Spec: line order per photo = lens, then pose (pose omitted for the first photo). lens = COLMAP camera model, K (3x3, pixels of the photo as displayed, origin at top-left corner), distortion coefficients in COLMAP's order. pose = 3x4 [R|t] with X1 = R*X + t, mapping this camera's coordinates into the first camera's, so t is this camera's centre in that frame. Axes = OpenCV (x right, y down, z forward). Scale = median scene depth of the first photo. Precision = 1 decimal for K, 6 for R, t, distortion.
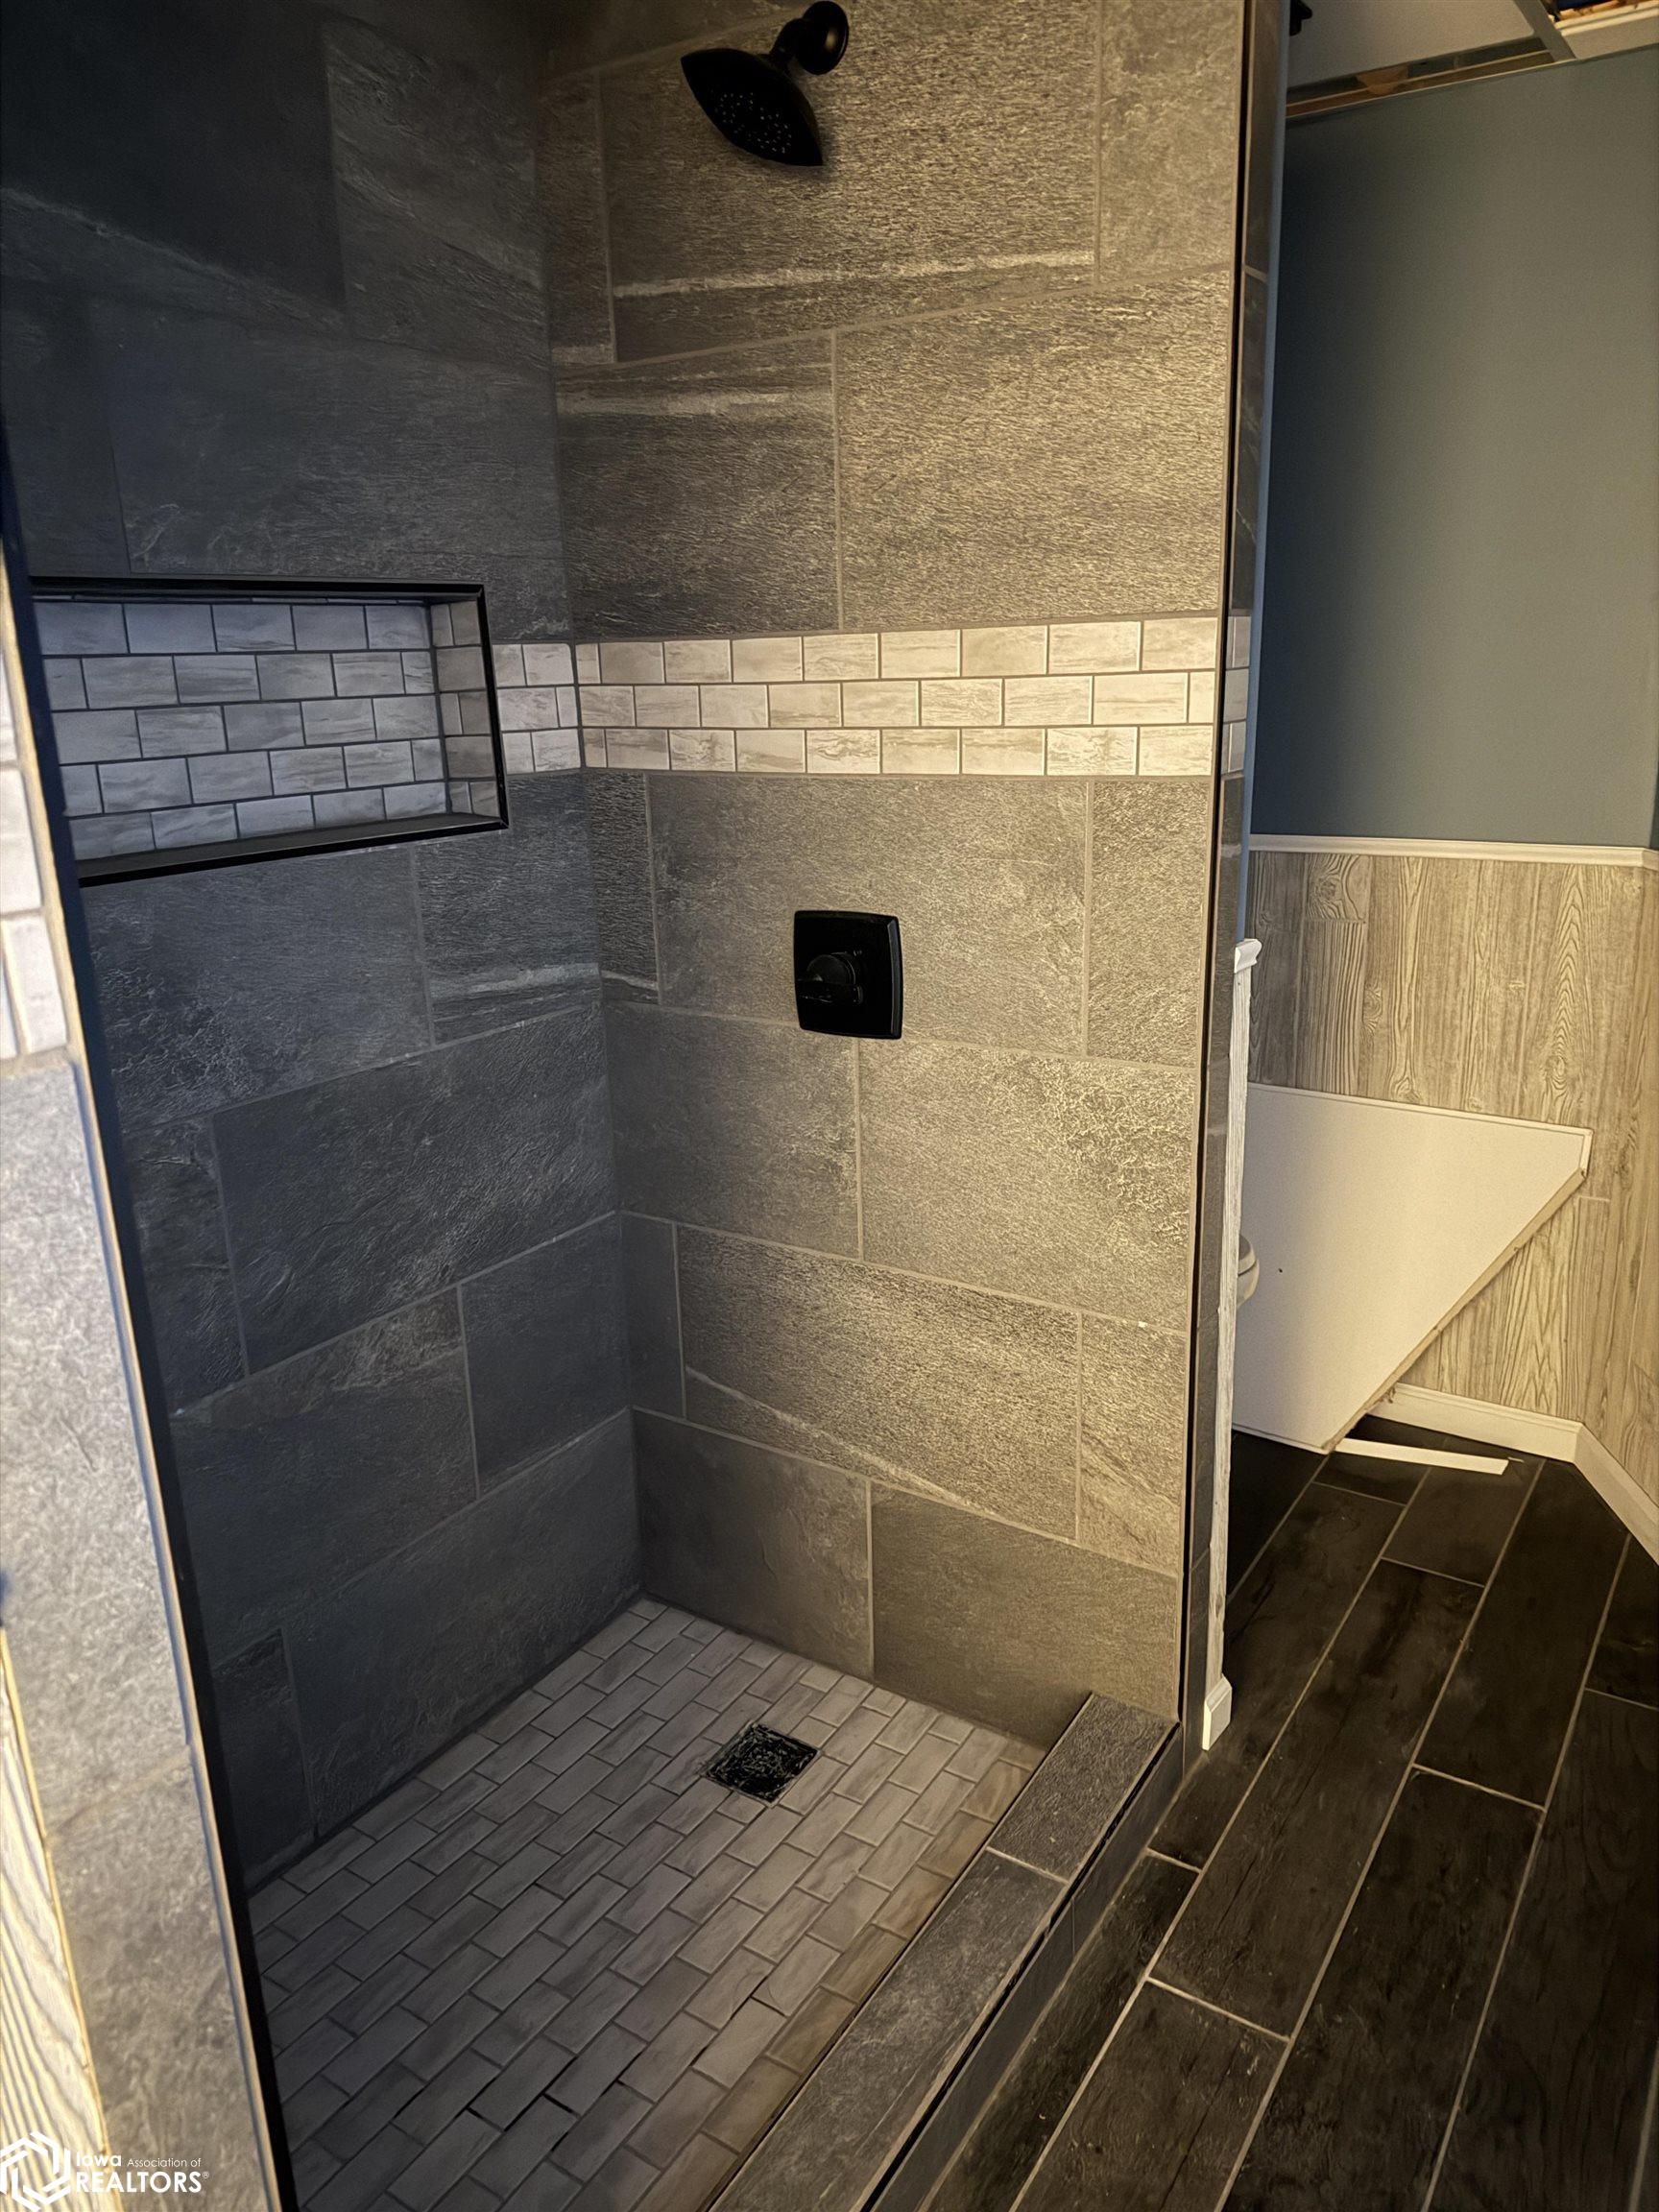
lens RADIAL K [[1559.4, 0, 829.5], [0, 1559.4, 1106.0], [0, 0, 1]] dist [0.036600, -0.058653]
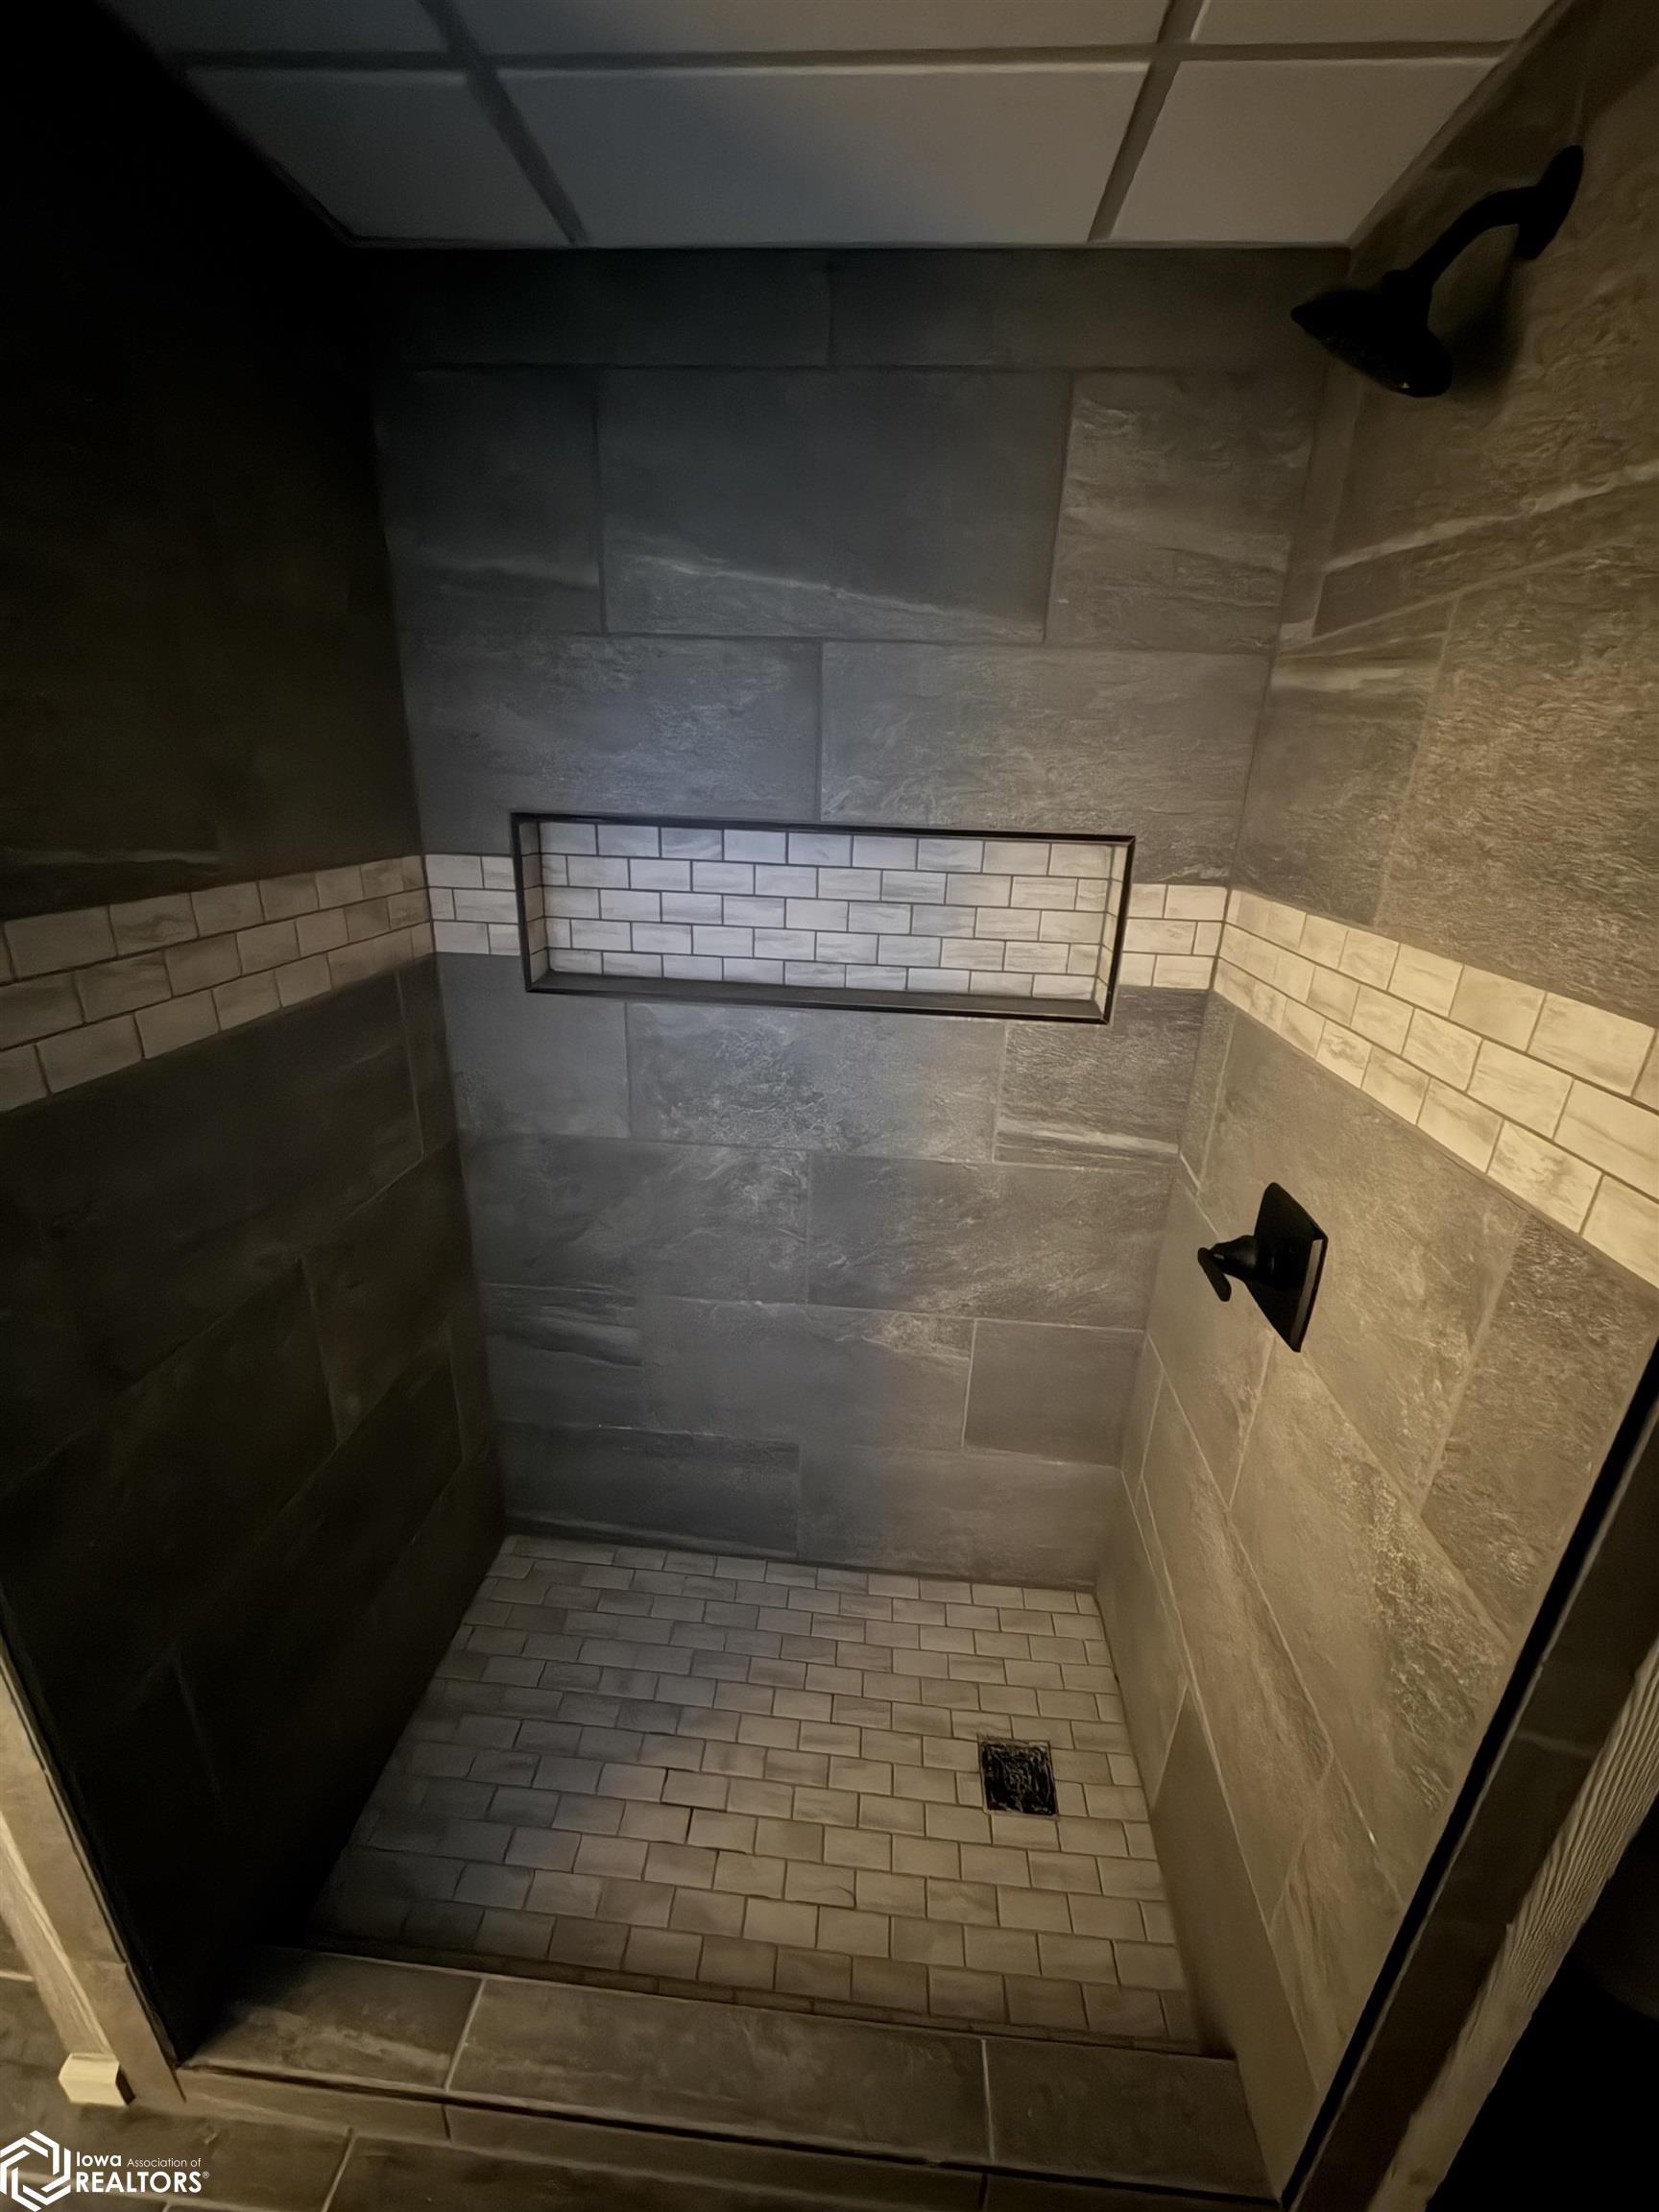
lens RADIAL K [[878.7, 0, 829.1], [0, 878.7, 1099.5], [0, 0, 1]] dist [0.001129, 0.000083]
pose [[0.480850, 0.348008, -0.804782, 0.302977], [-0.289506, 0.929399, 0.228919, -0.240223], [0.827629, 0.122913, 0.547652, 0.472629]]
